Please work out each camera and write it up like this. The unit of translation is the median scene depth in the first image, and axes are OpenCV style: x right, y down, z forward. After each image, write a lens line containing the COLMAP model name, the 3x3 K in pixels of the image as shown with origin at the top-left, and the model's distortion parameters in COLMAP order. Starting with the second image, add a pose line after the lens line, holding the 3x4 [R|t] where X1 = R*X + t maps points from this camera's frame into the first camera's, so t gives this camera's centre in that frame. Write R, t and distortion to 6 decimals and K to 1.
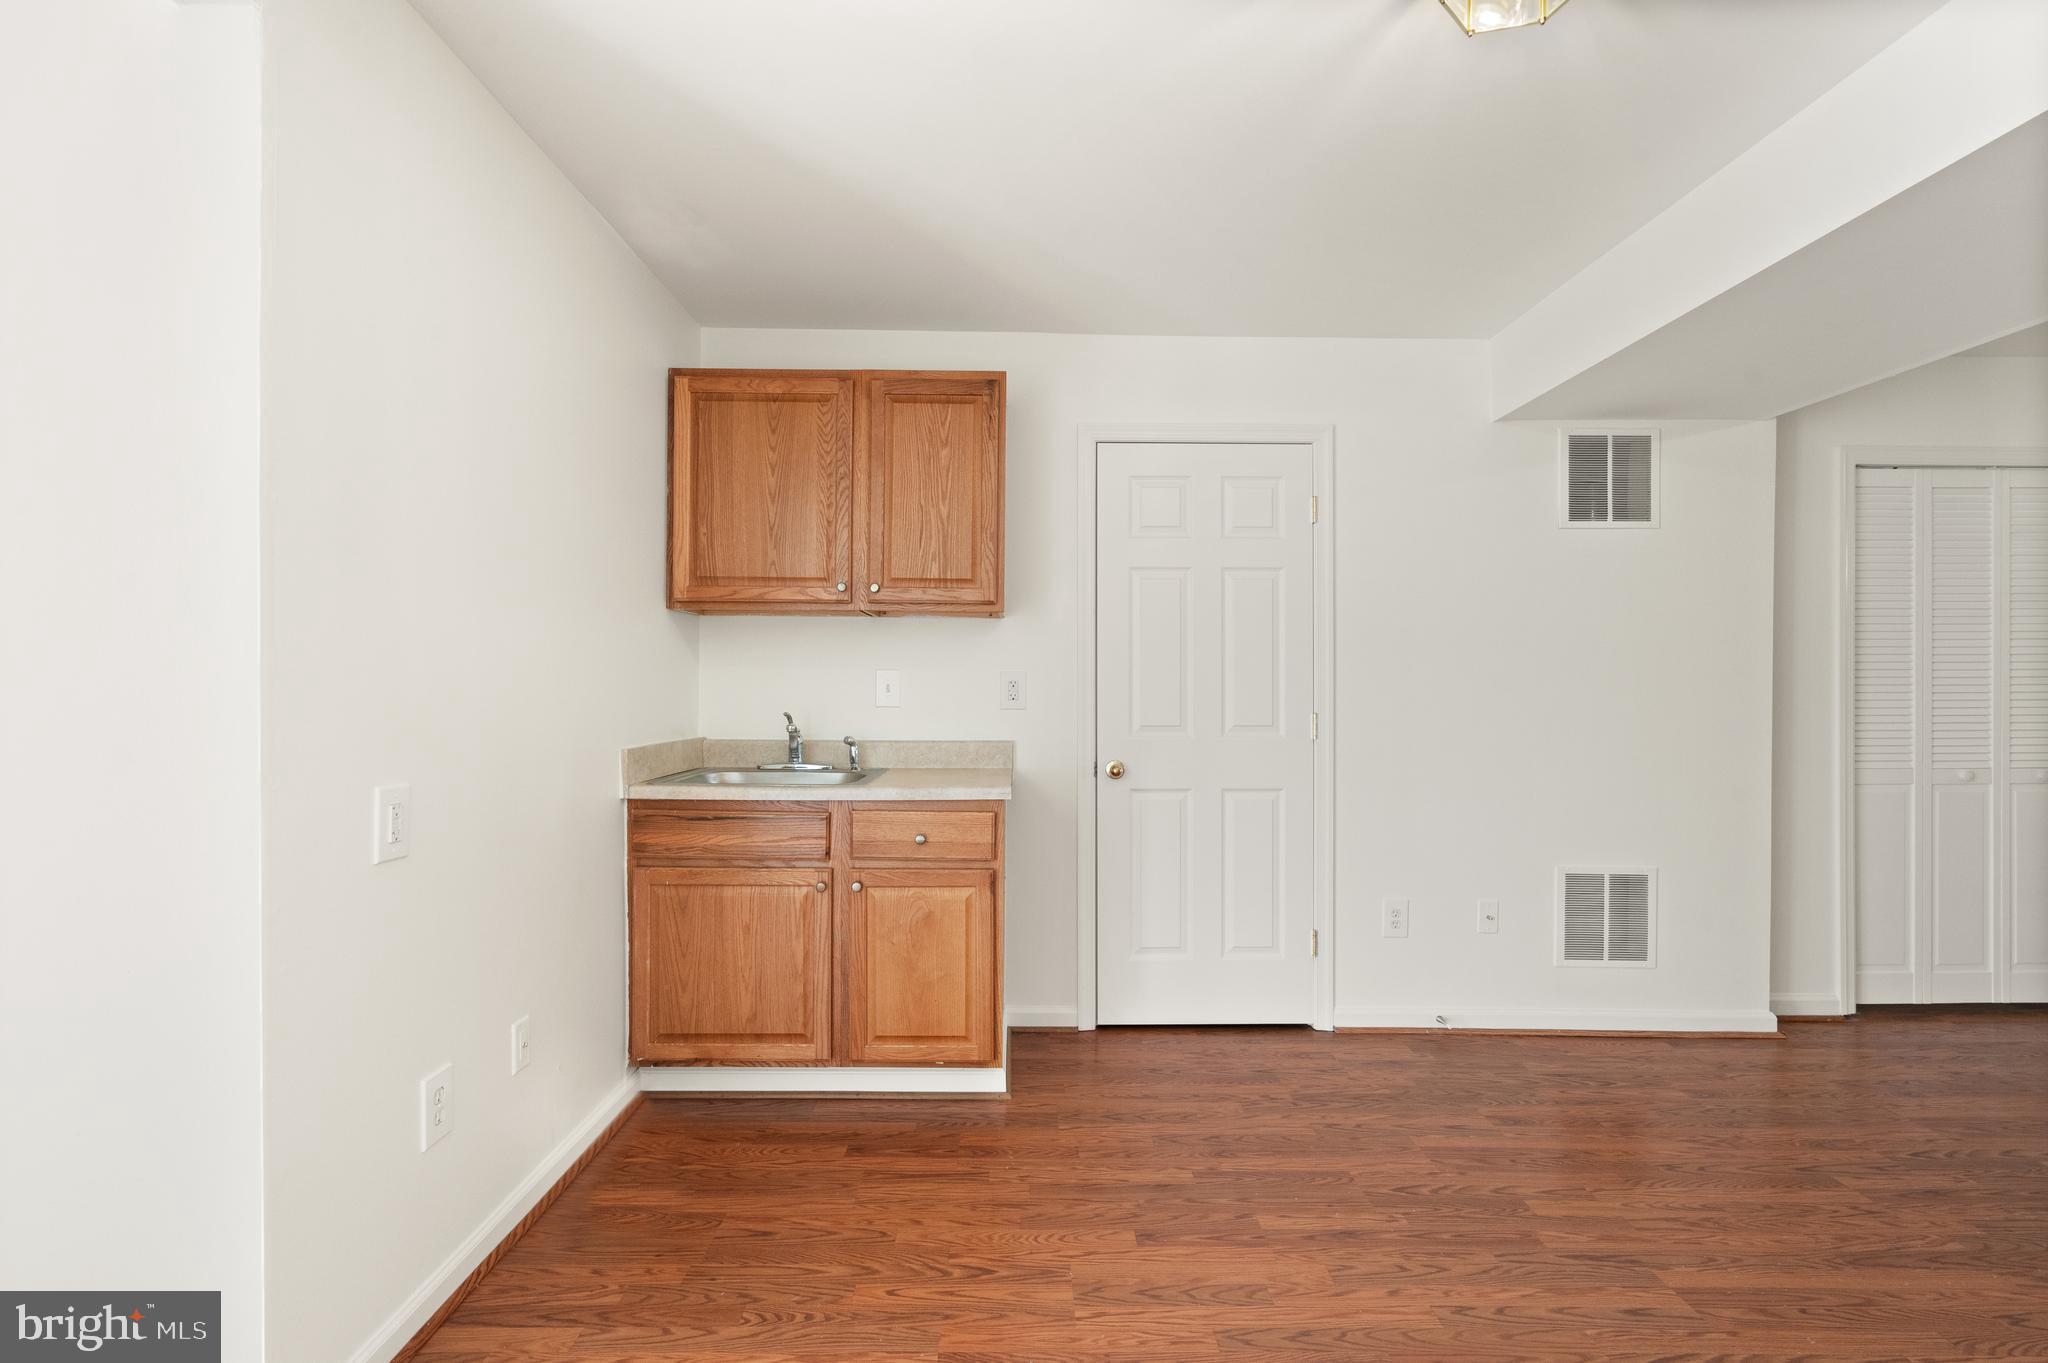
lens RADIAL K [[932.8, 0, 1024.0], [0, 932.8, 681.5], [0, 0, 1]] dist [-0.003256, -0.000616]
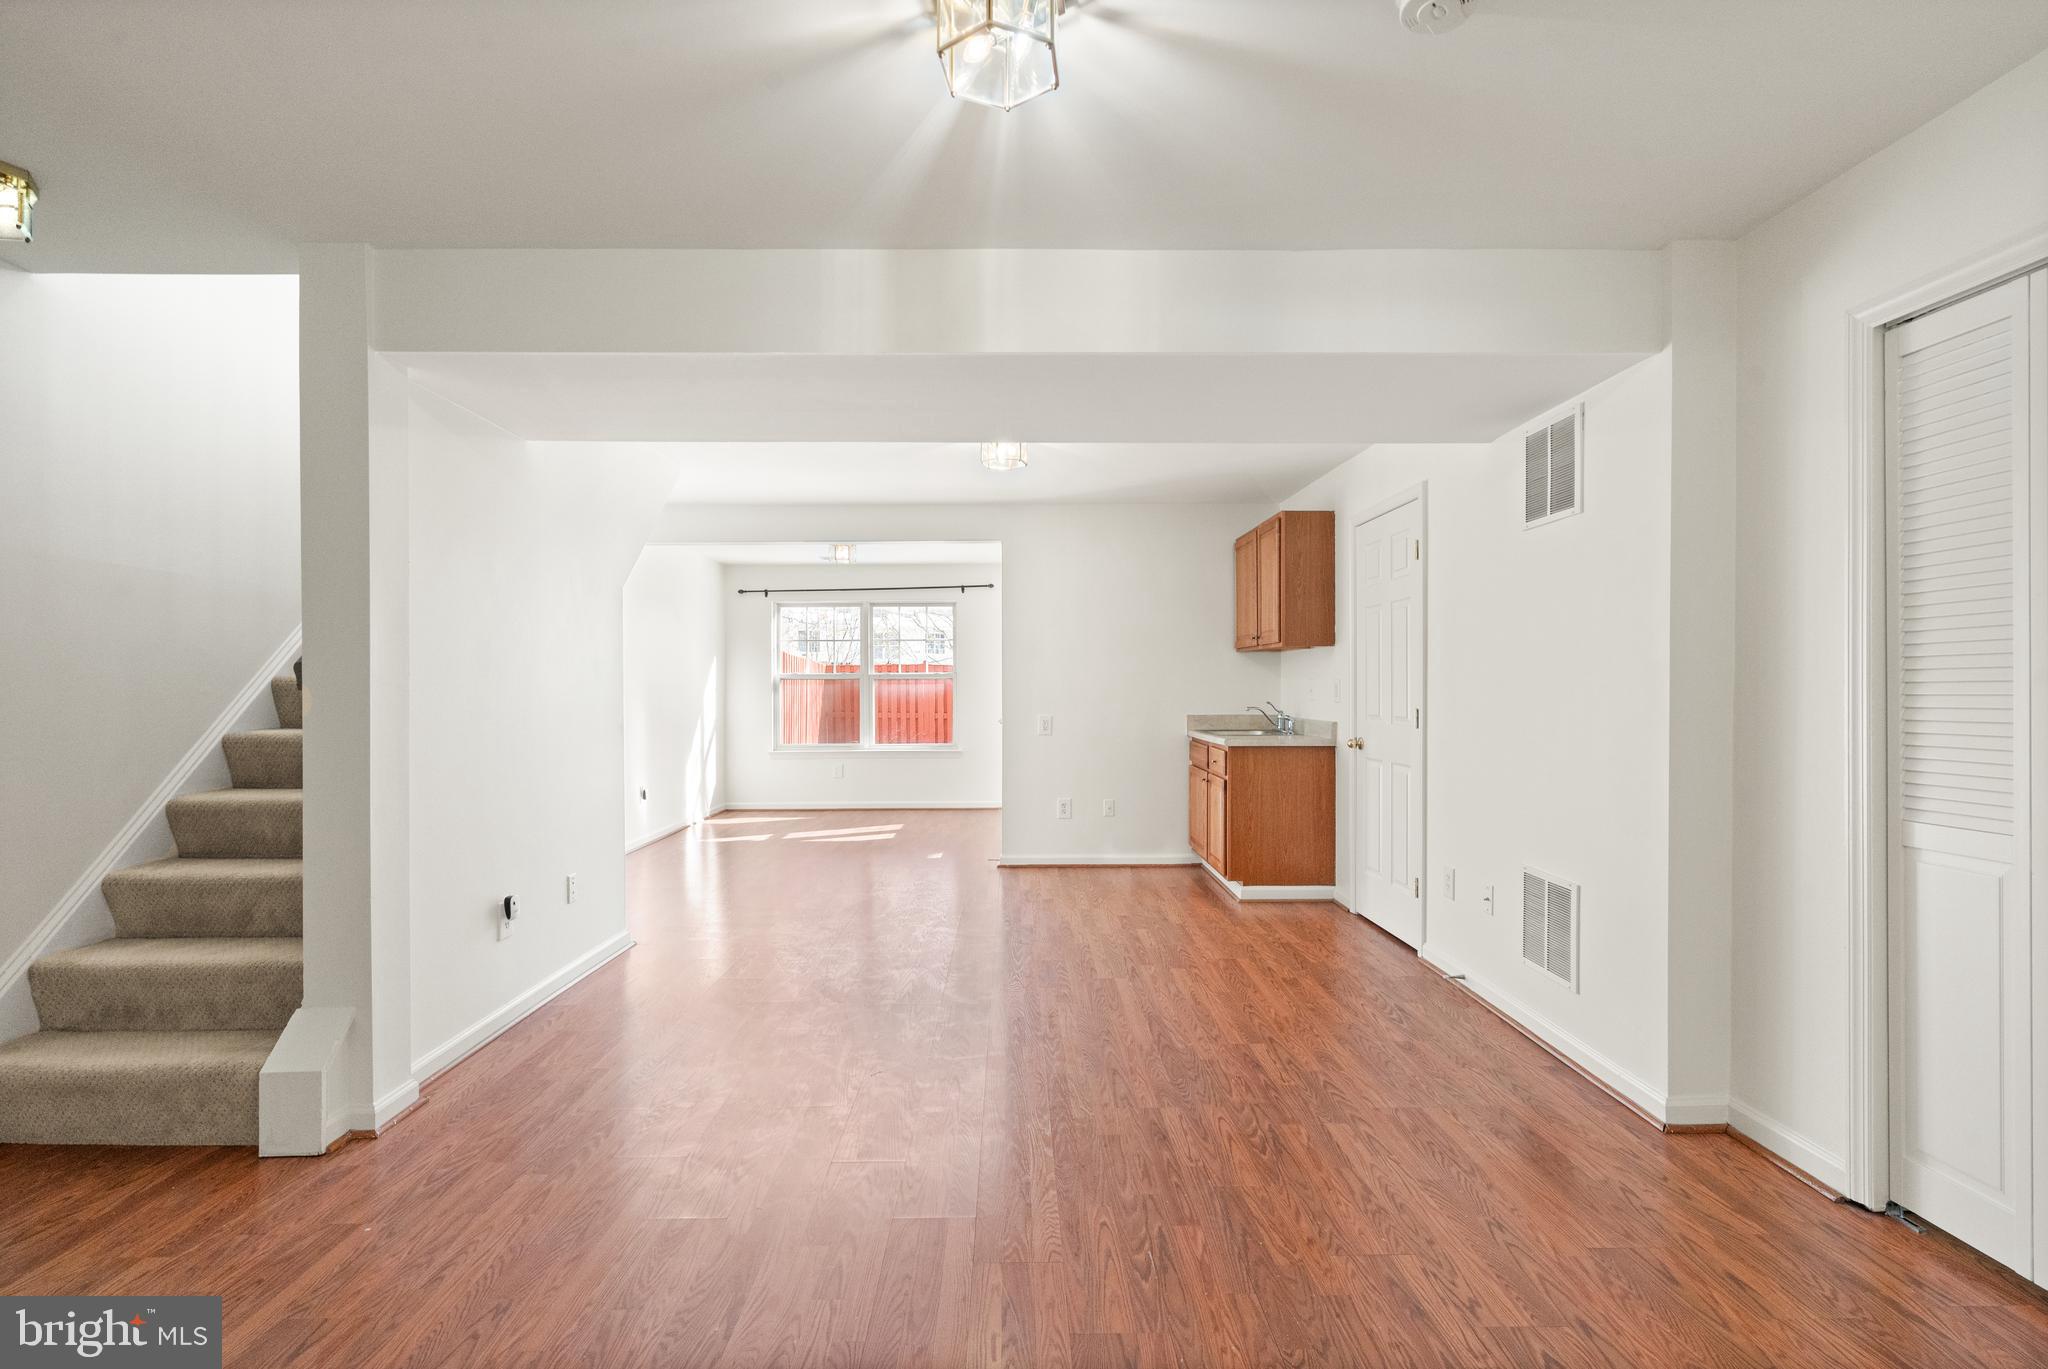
lens RADIAL K [[945.0, 0, 1024.0], [0, 945.0, 684.5], [0, 0, 1]] dist [-0.000266, 0.000029]
pose [[0.014834, -0.004819, -0.999878, 1.796900], [0.006306, 0.999969, -0.004726, 0.004761], [0.999870, -0.006235, 0.014864, 0.497420]]
